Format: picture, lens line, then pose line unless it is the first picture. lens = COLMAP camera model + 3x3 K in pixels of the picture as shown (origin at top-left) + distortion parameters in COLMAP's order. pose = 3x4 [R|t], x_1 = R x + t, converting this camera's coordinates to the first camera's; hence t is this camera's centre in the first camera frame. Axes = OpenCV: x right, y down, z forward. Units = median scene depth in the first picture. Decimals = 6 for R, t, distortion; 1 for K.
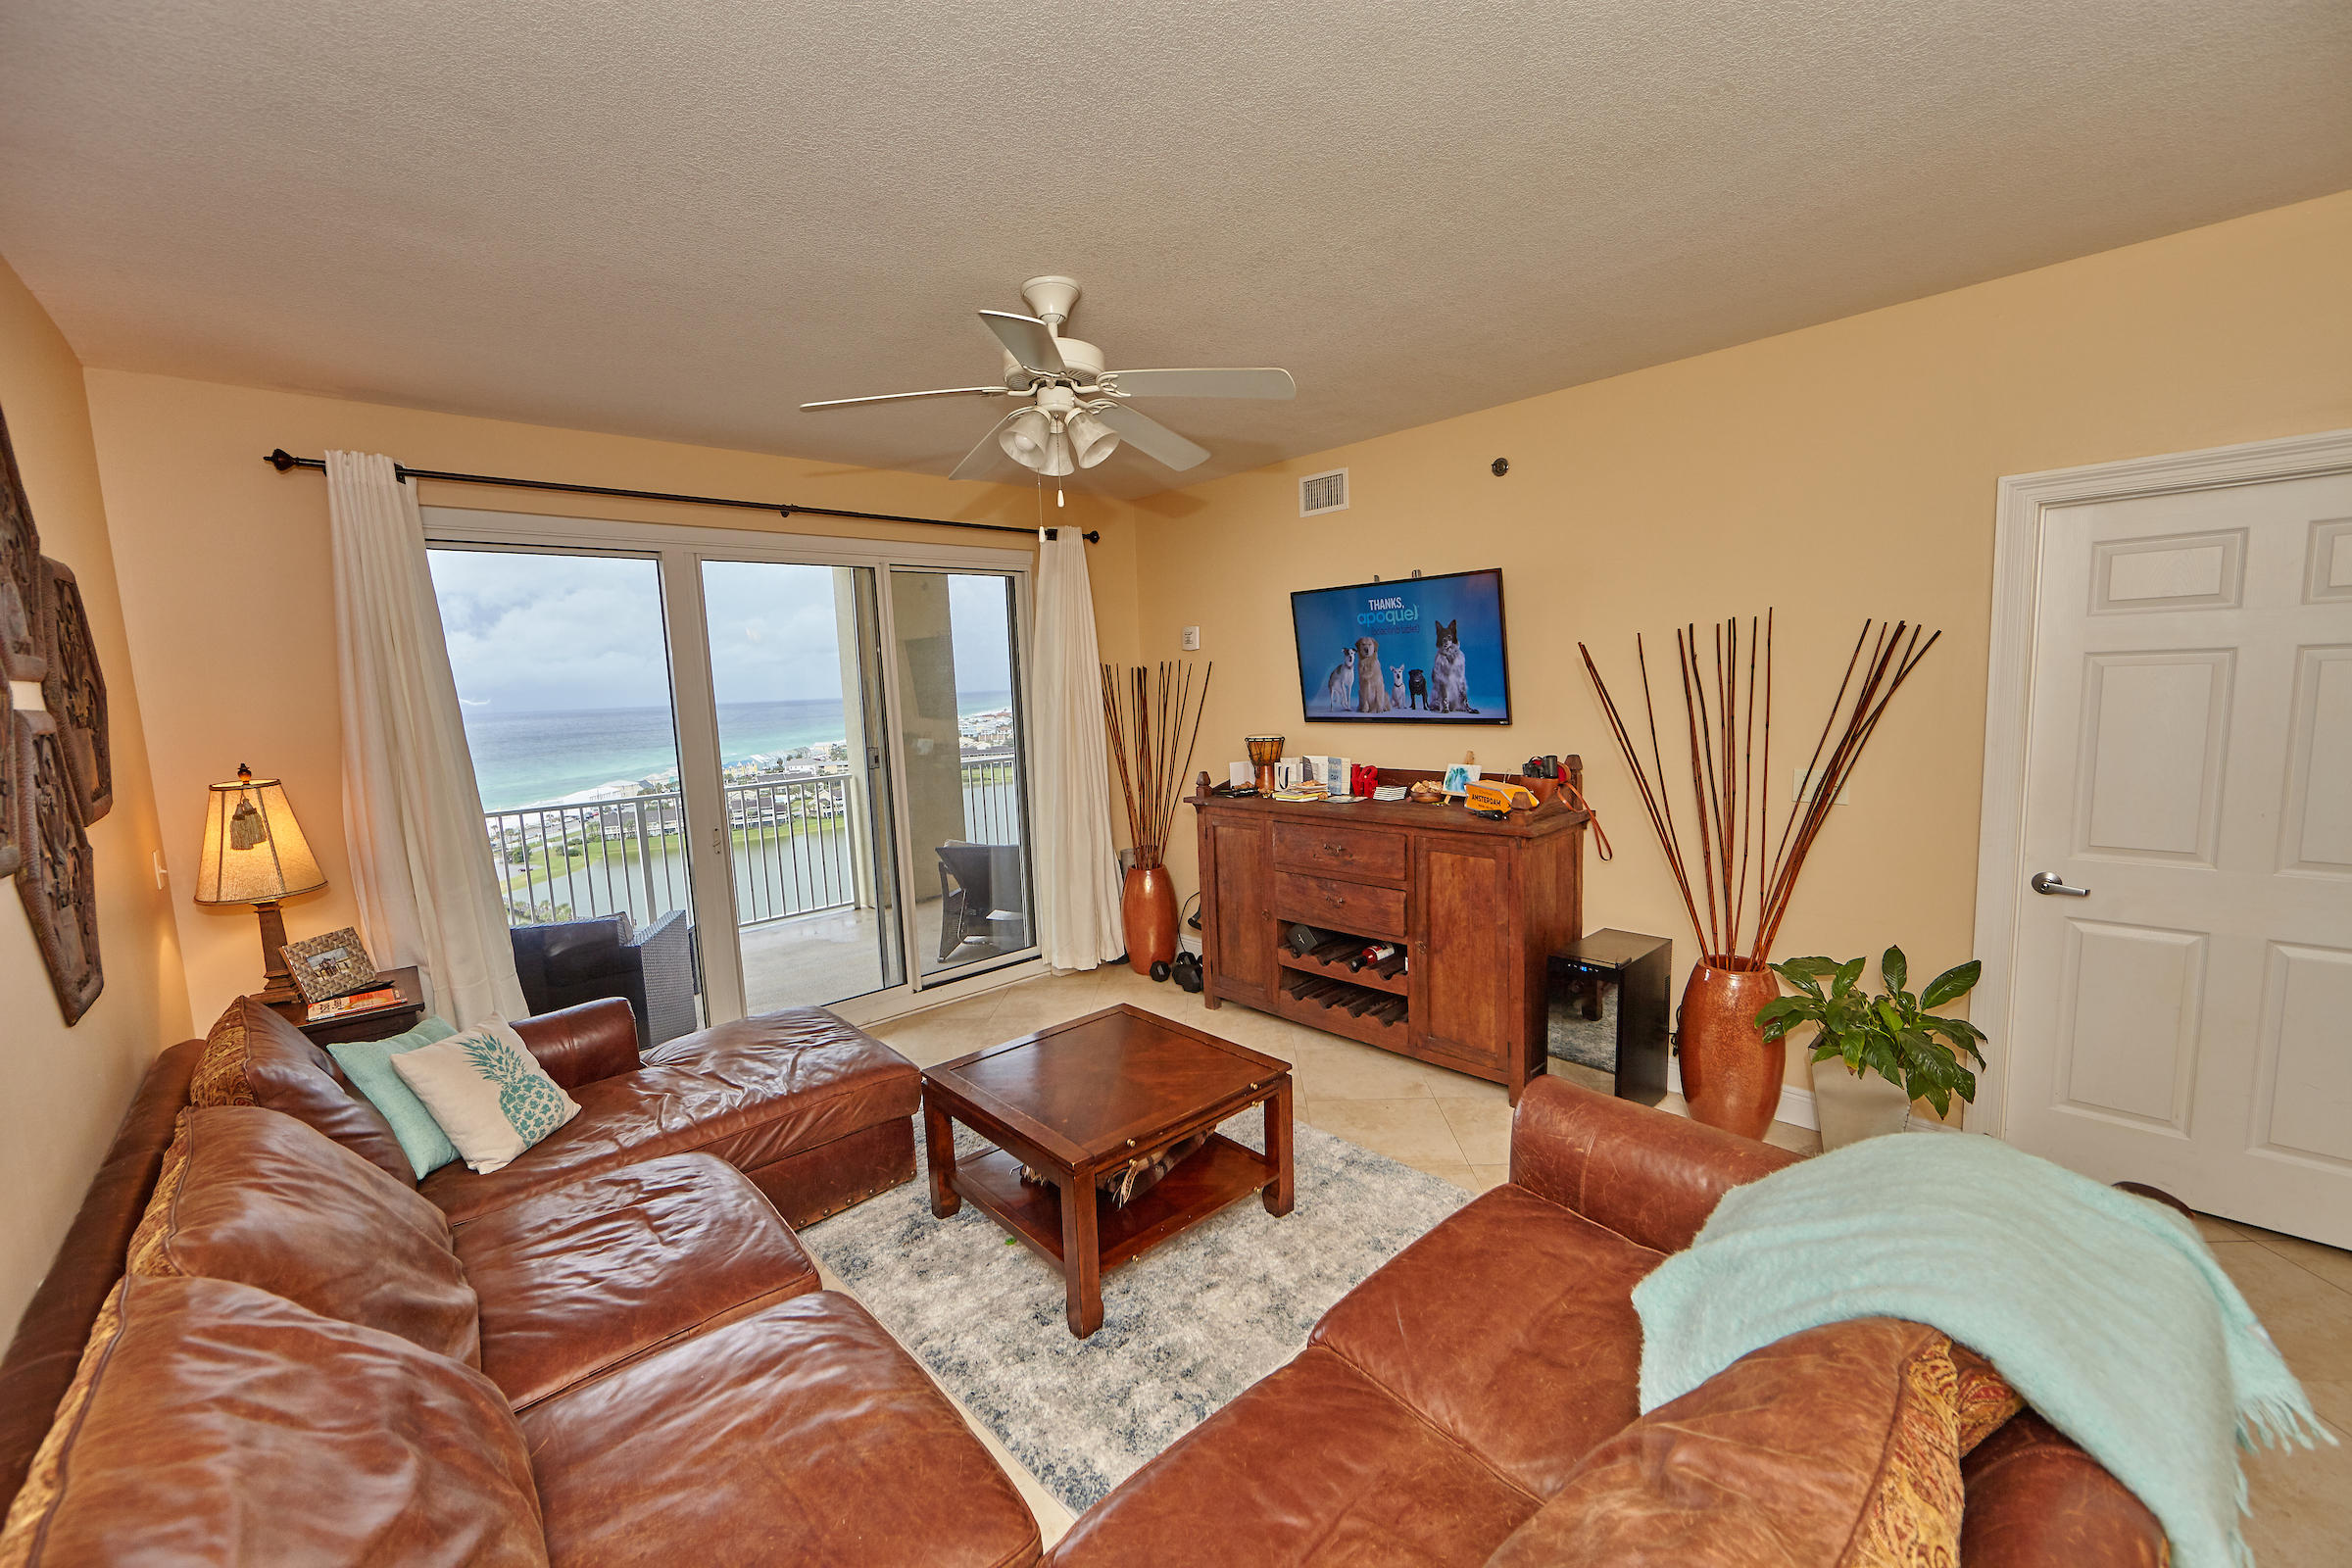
lens RADIAL K [[941.8, 0, 1179.9], [0, 941.8, 792.7], [0, 0, 1]] dist [-0.001646, 0.000852]
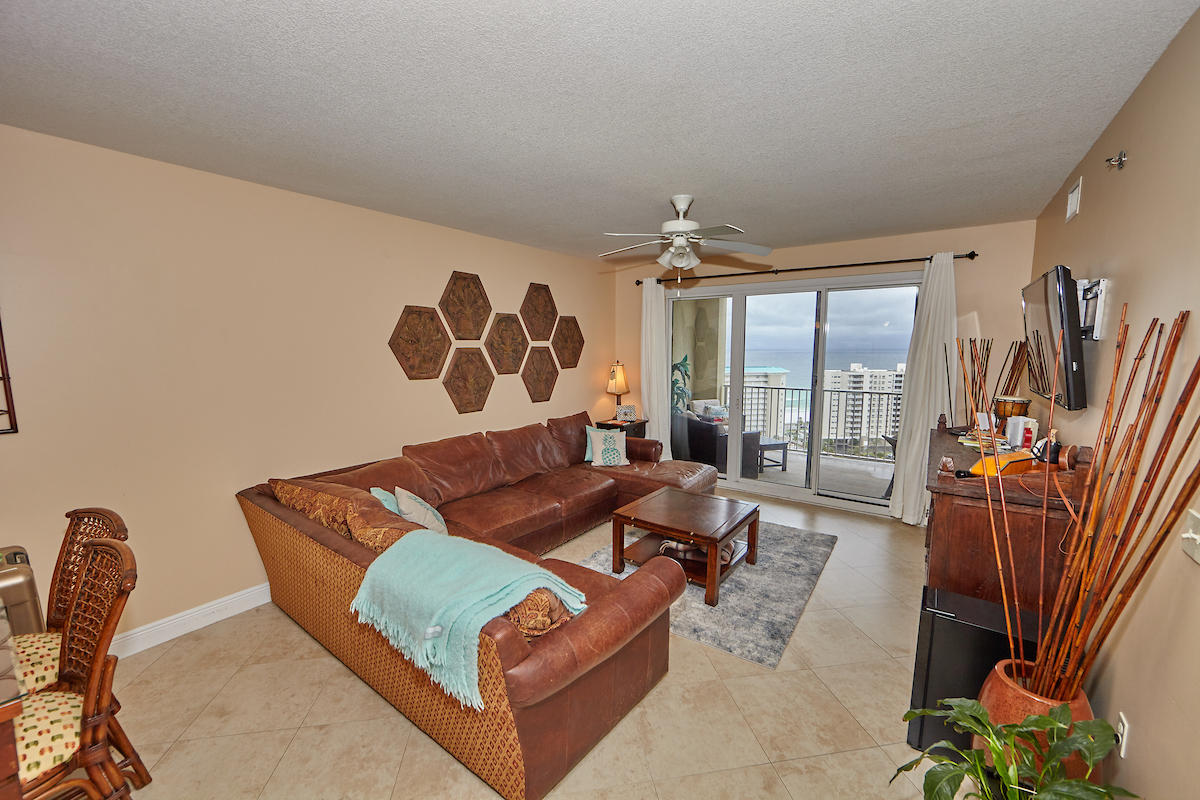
lens RADIAL K [[488.8, 0, 604.2], [0, 488.8, 400.4], [0, 0, 1]] dist [-0.000714, 0.000158]
pose [[0.216215, 0.154014, -0.964122, 1.133312], [-0.128098, 0.983419, 0.128369, -0.131762], [0.967906, 0.095747, 0.232359, 0.507989]]
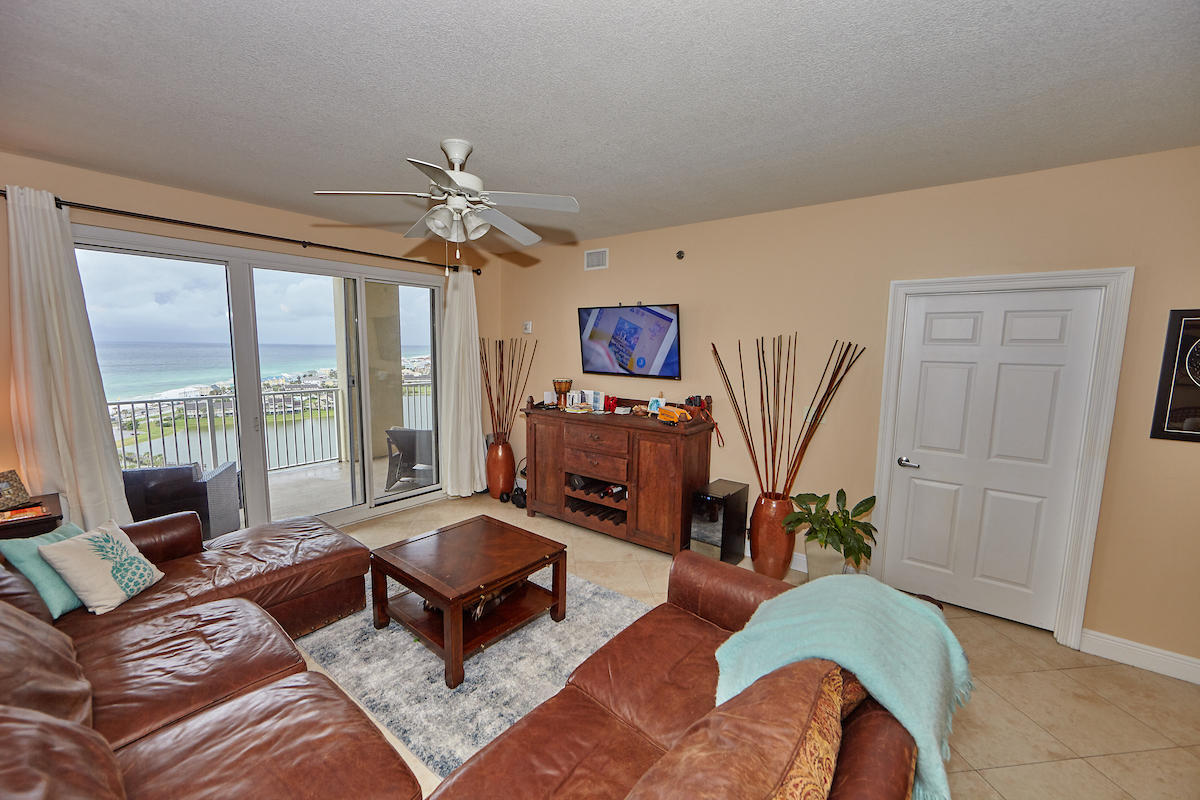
lens RADIAL K [[480.5, 0, 602.0], [0, 480.5, 404.5], [0, 0, 1]] dist [-0.001646, 0.000852]
pose [[0.986147, 0.036359, 0.161838, 0.017153], [-0.036378, 0.999334, -0.002847, -0.012343], [-0.161833, -0.003079, 0.986813, -0.021726]]
